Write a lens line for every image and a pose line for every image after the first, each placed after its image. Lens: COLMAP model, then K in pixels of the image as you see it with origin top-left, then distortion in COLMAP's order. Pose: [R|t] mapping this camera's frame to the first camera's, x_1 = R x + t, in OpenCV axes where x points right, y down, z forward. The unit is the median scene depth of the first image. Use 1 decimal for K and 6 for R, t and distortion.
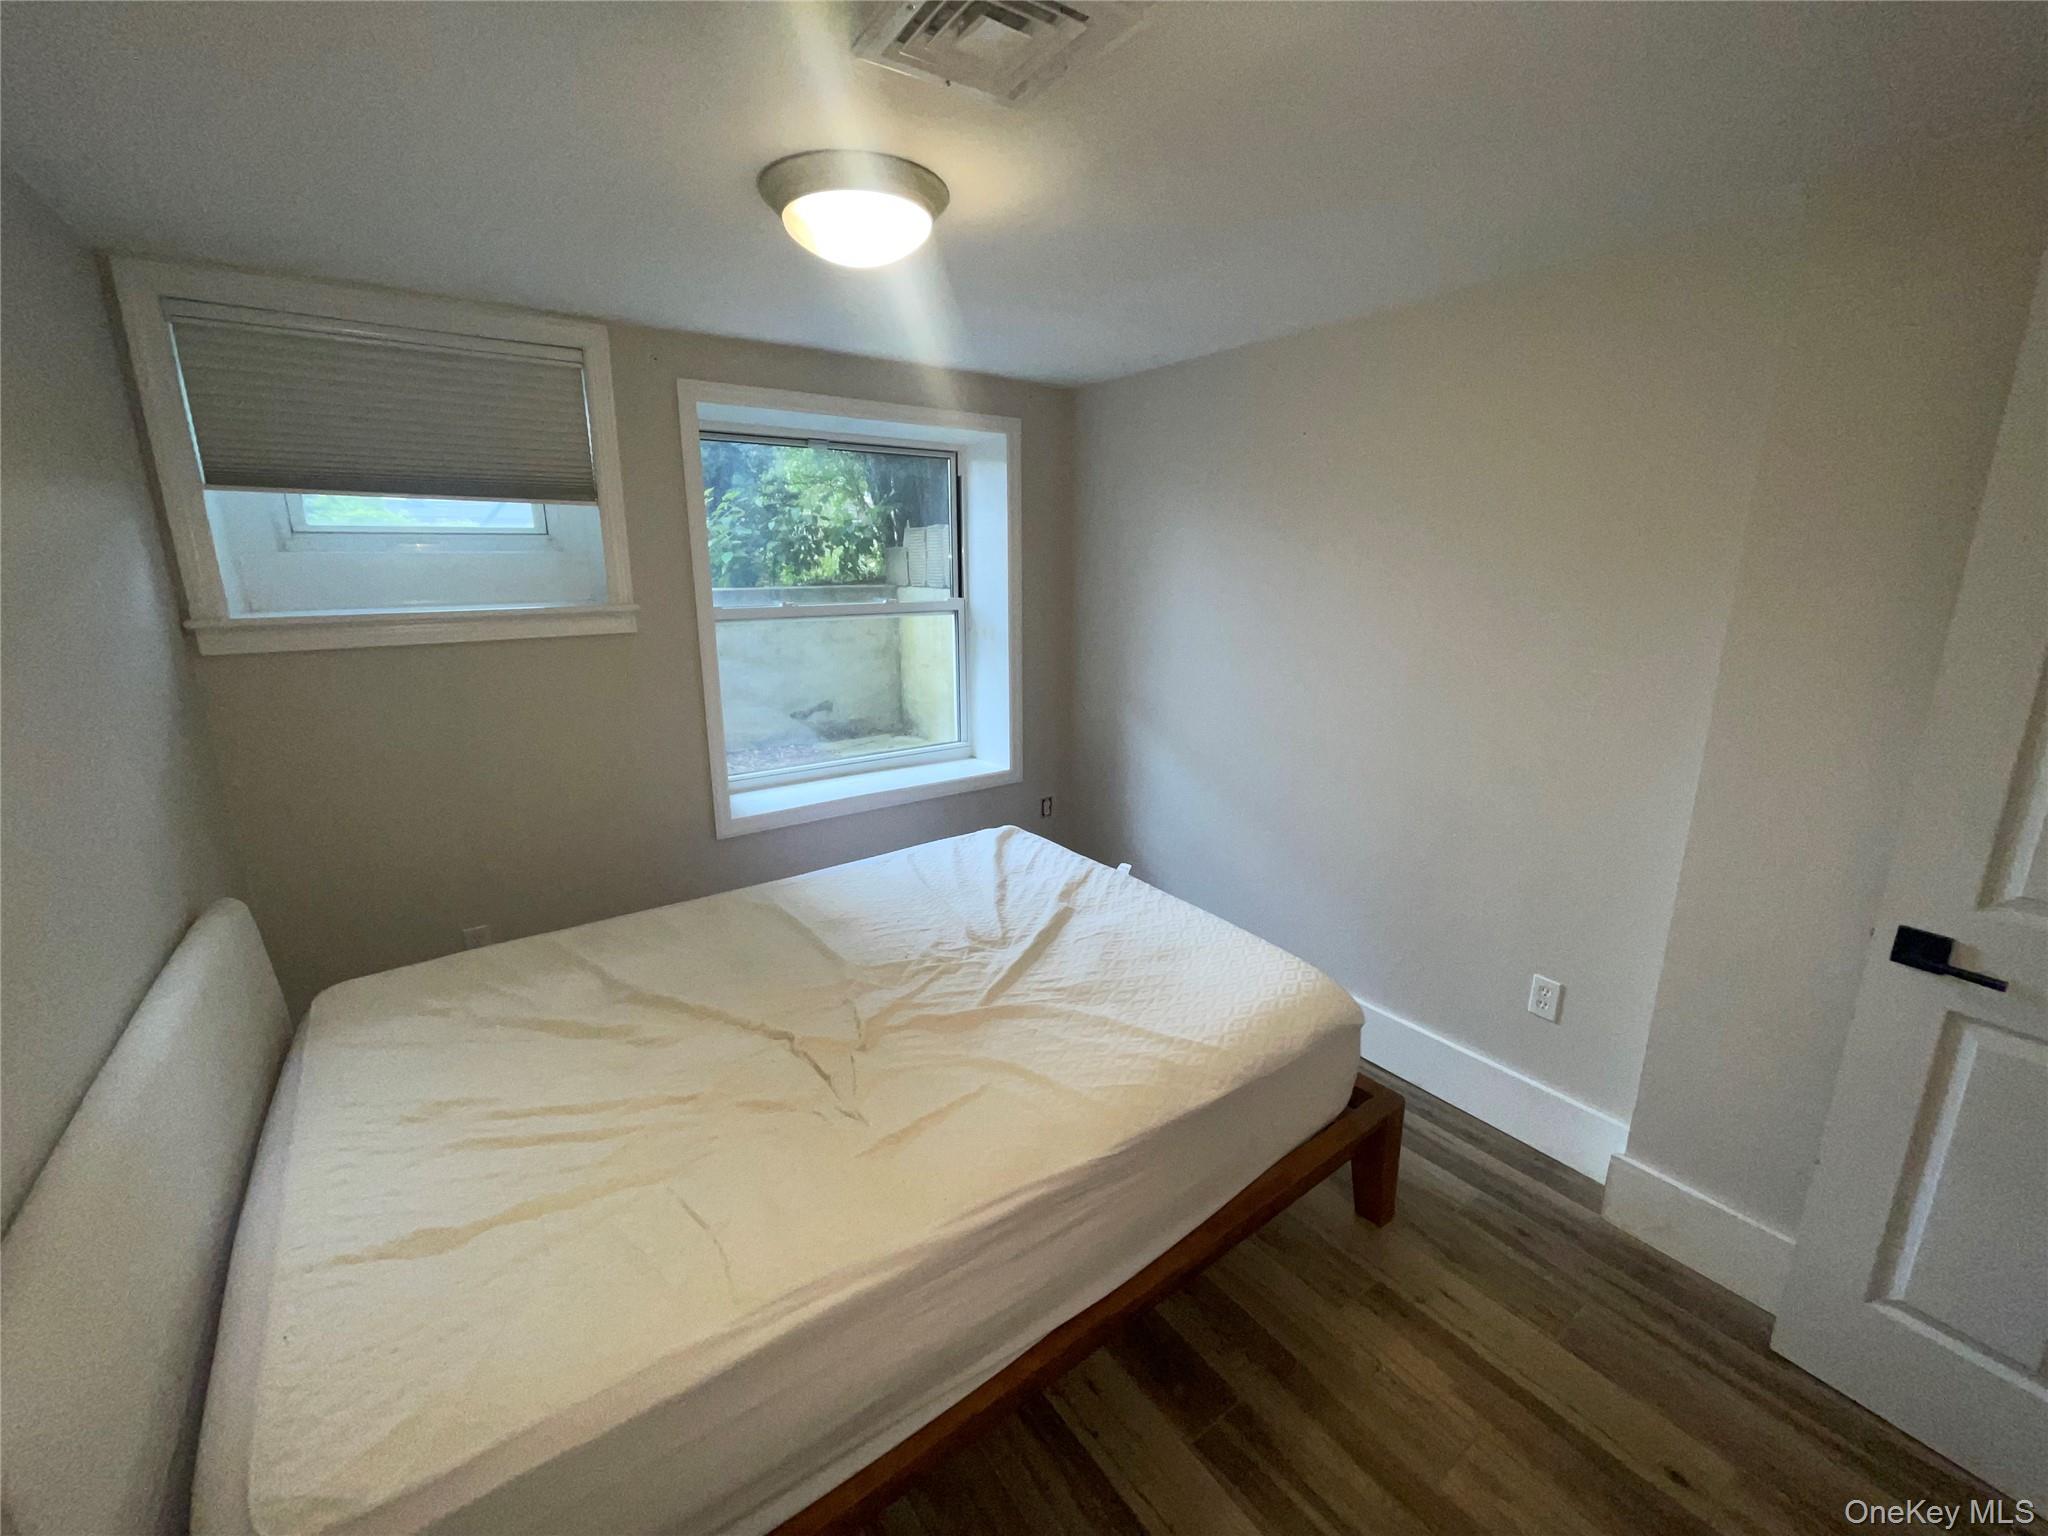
lens RADIAL K [[837.2, 0, 1013.0], [0, 837.2, 764.3], [0, 0, 1]] dist [-0.003020, 0.000146]
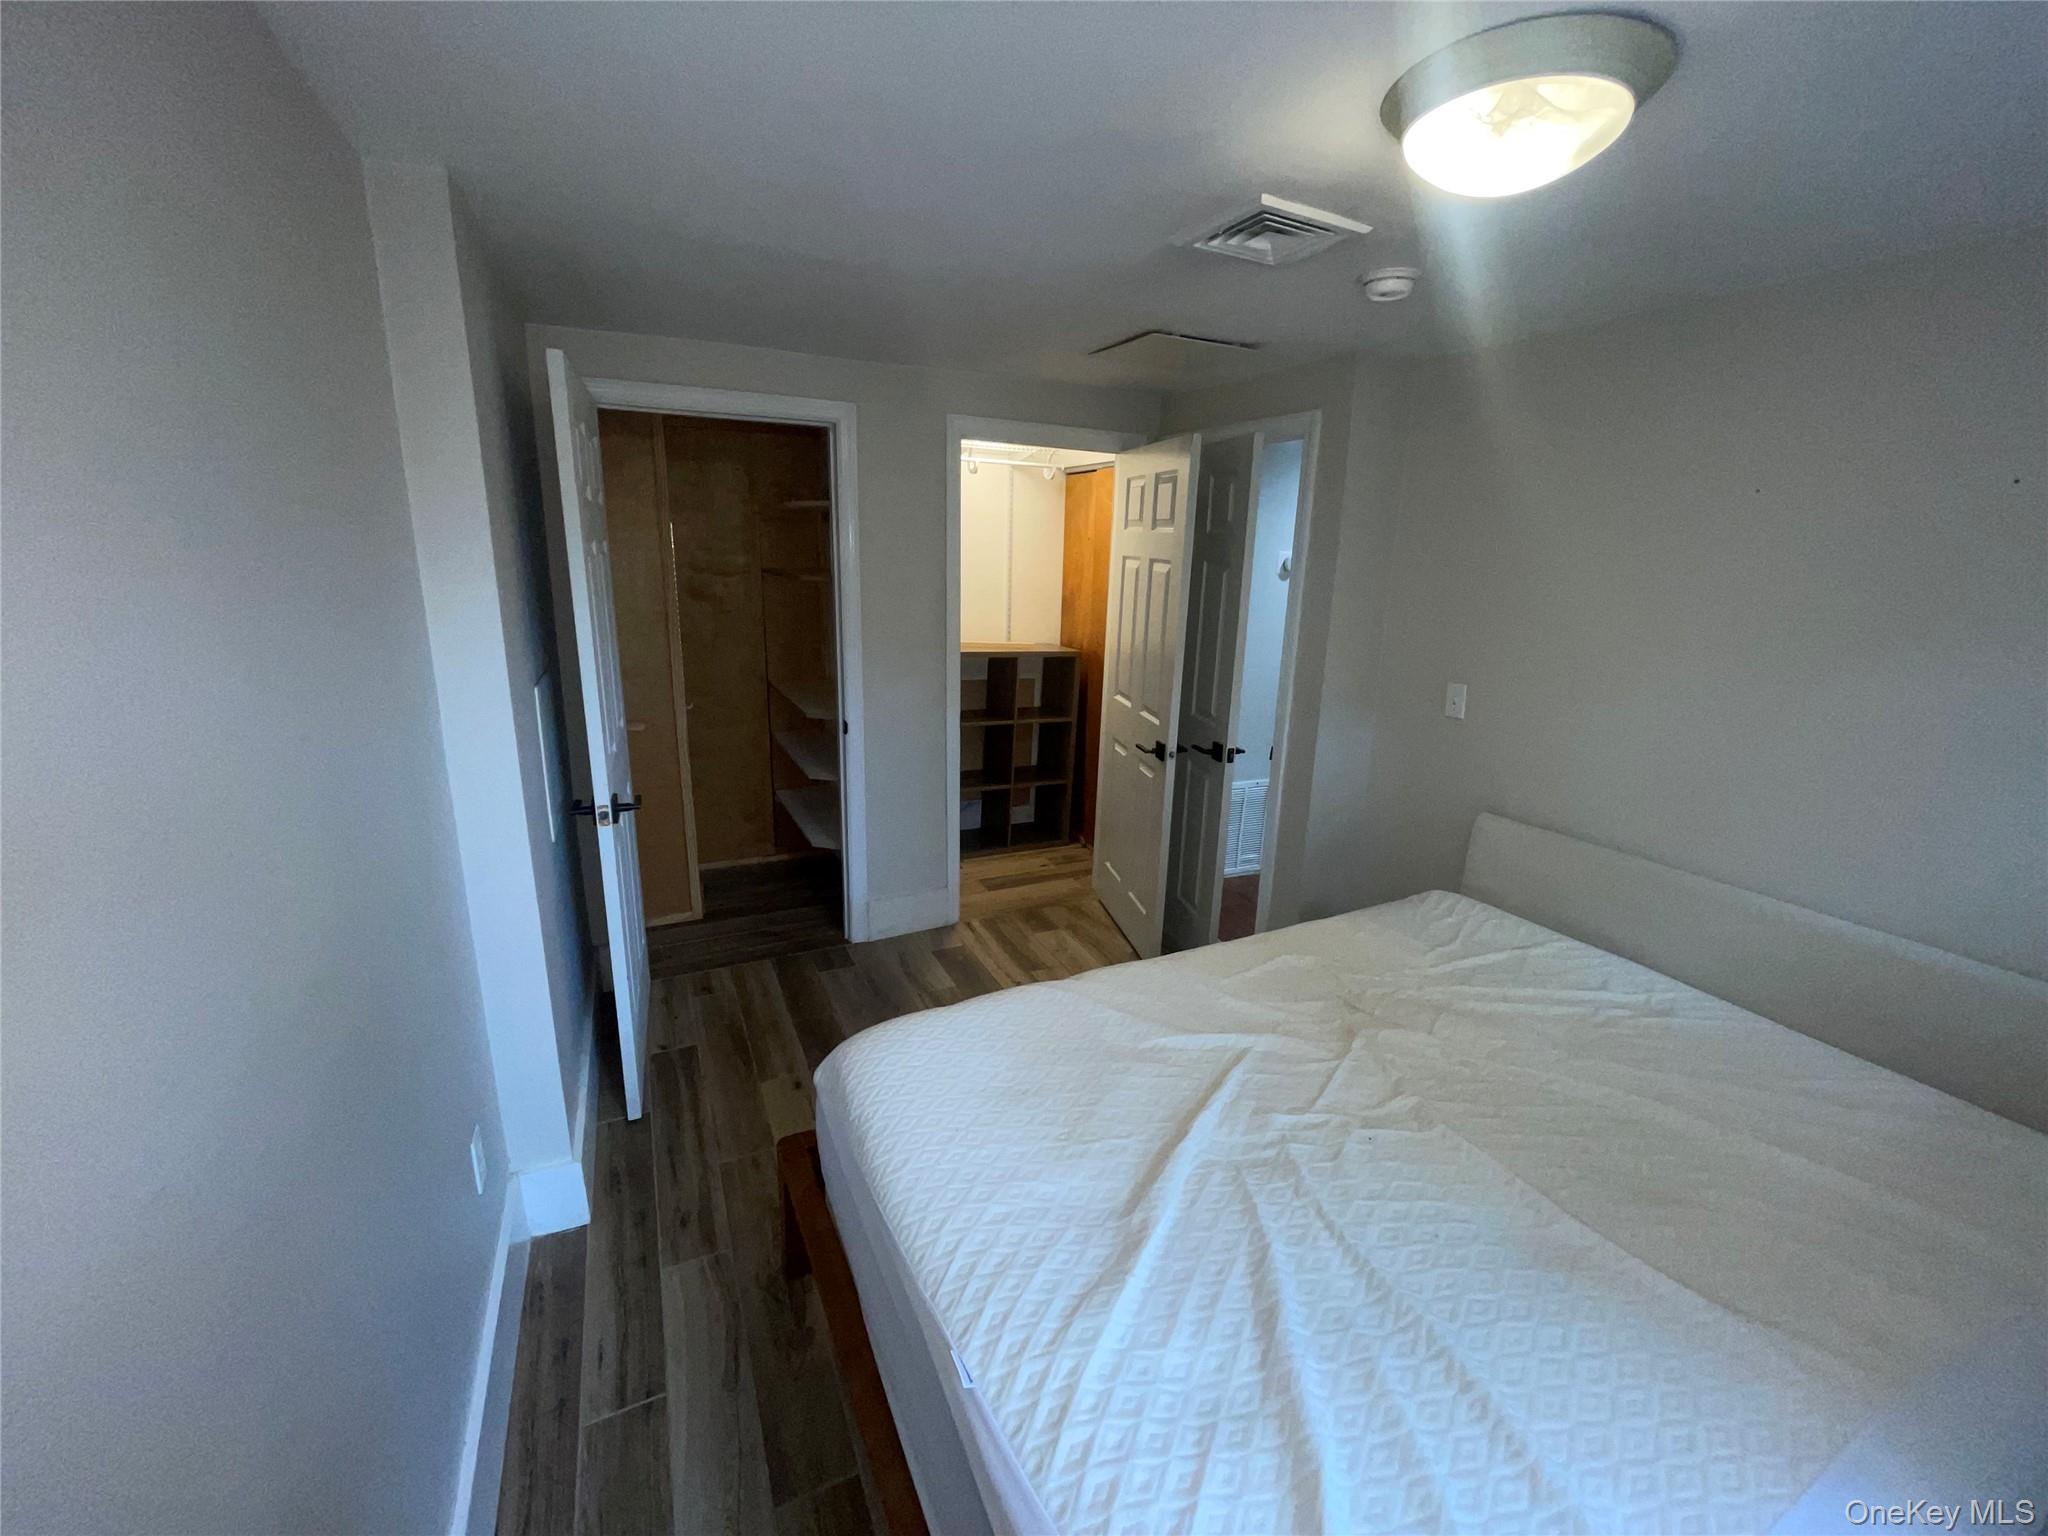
lens RADIAL K [[819.0, 0, 1029.9], [0, 819.0, 753.8], [0, 0, 1]] dist [0.000431, -0.000081]
pose [[-0.987838, -0.058653, 0.144002, 0.070570], [0.014296, 0.887942, 0.459733, -0.348577], [-0.154831, 0.456200, -0.876304, 1.334060]]
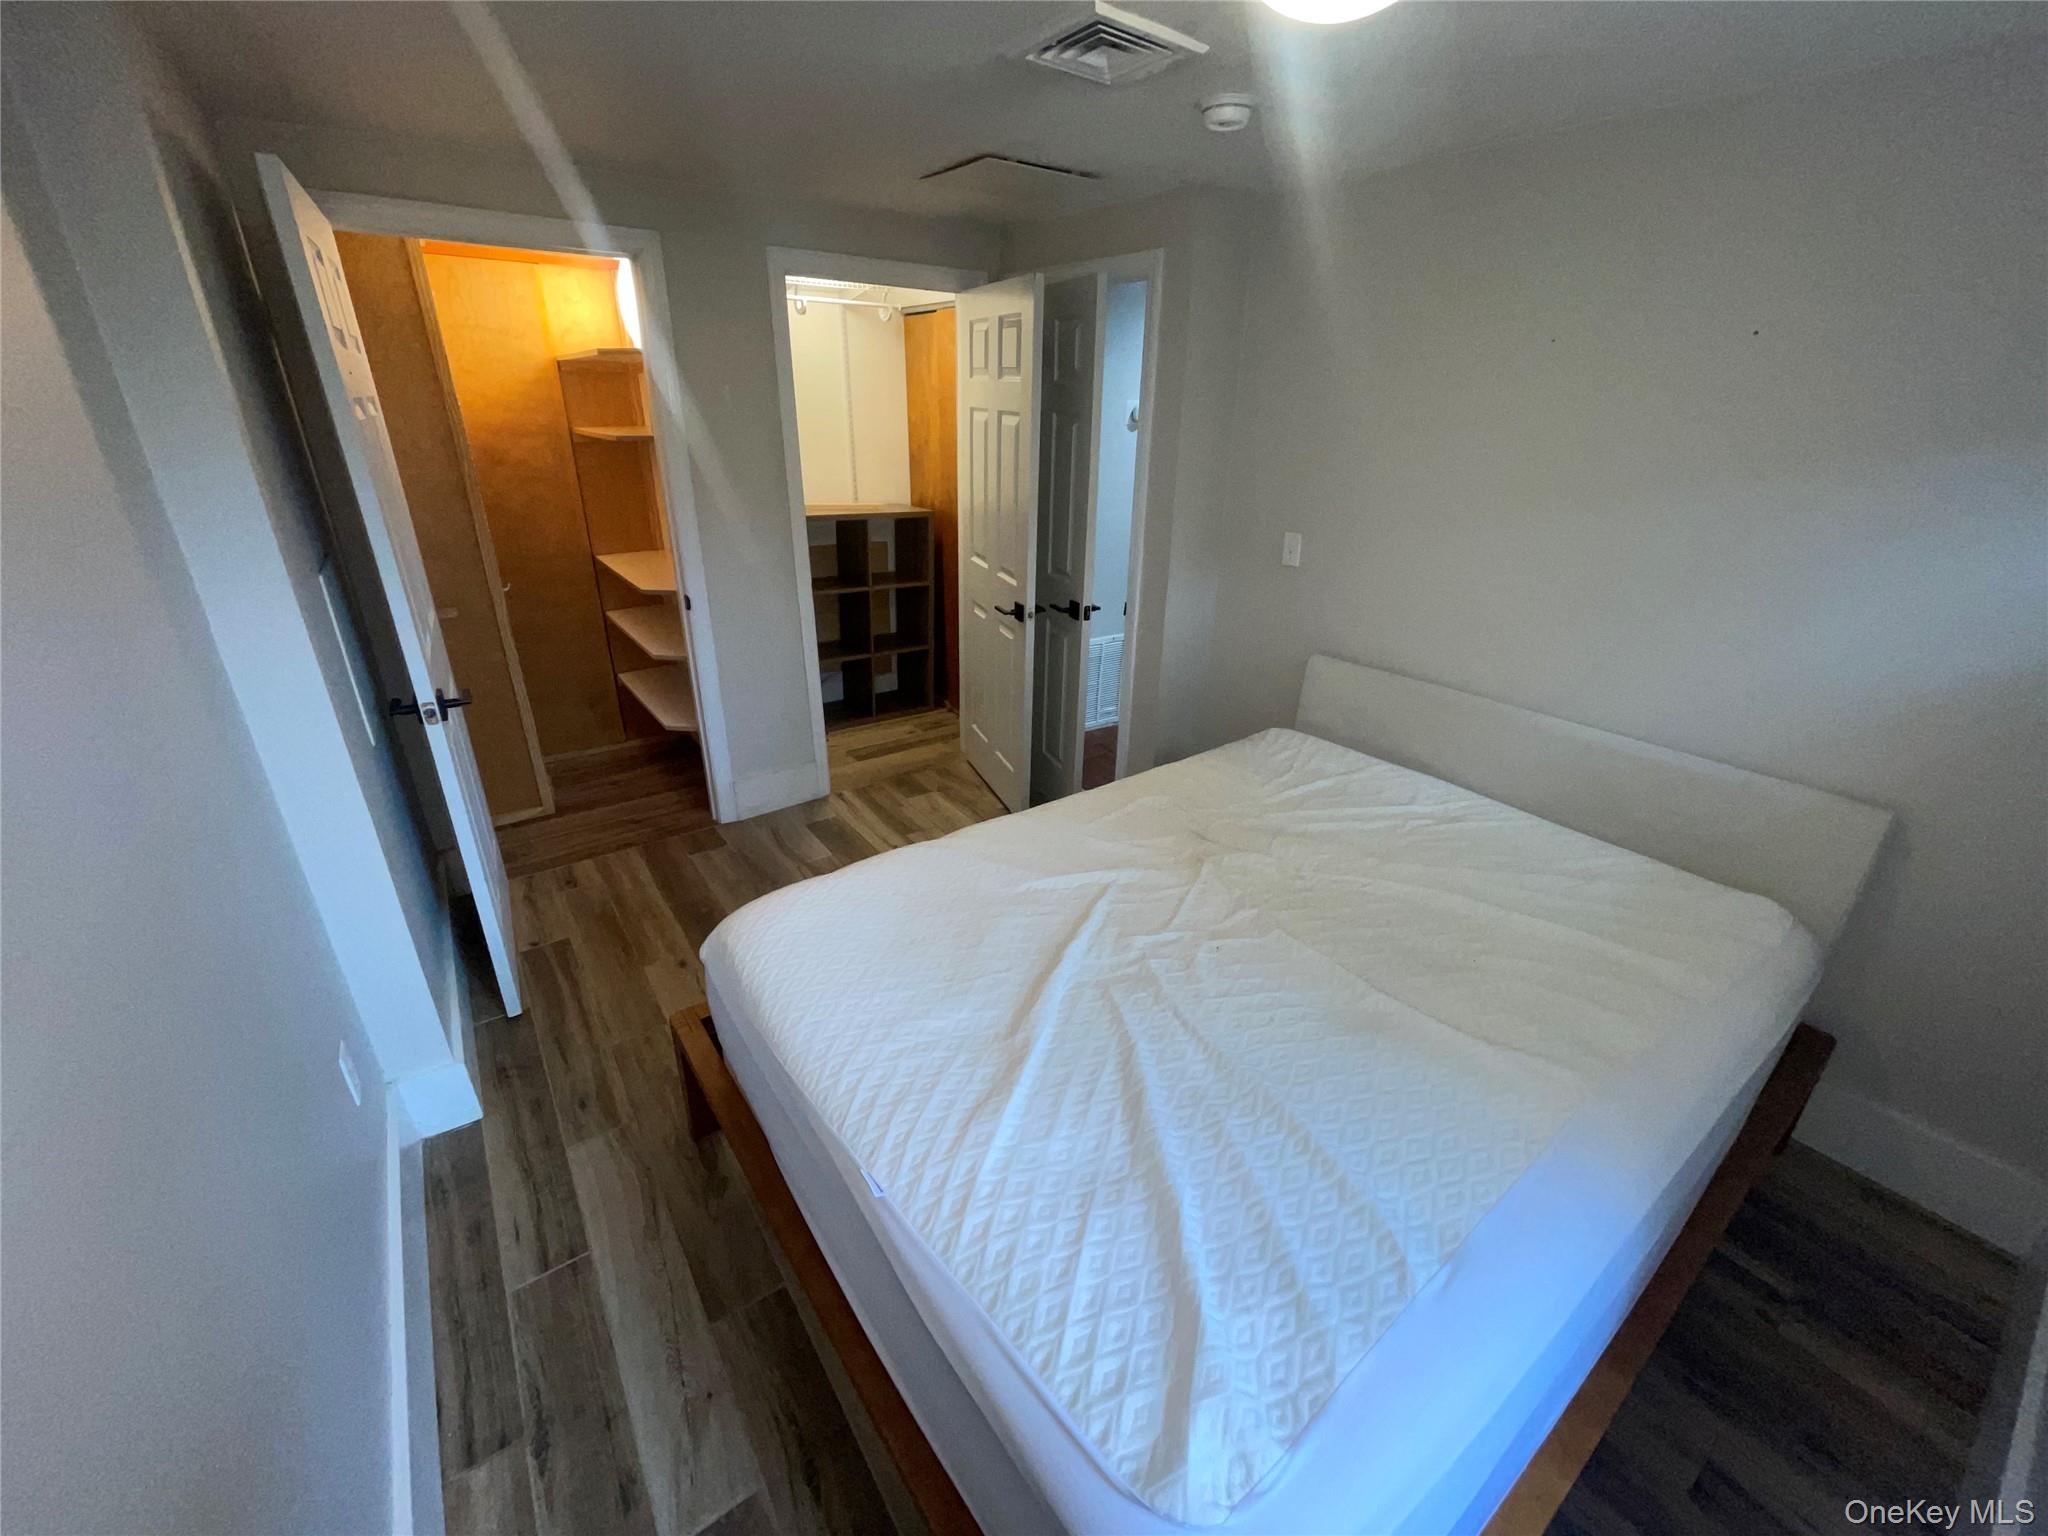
lens RADIAL K [[819.0, 0, 1029.9], [0, 819.0, 753.8], [0, 0, 1]] dist [0.000431, -0.000081]
pose [[-0.999625, -0.004756, -0.026968, 0.070340], [-0.020007, 0.799267, 0.600644, -0.356946], [0.018698, 0.600958, -0.799062, 1.344971]]
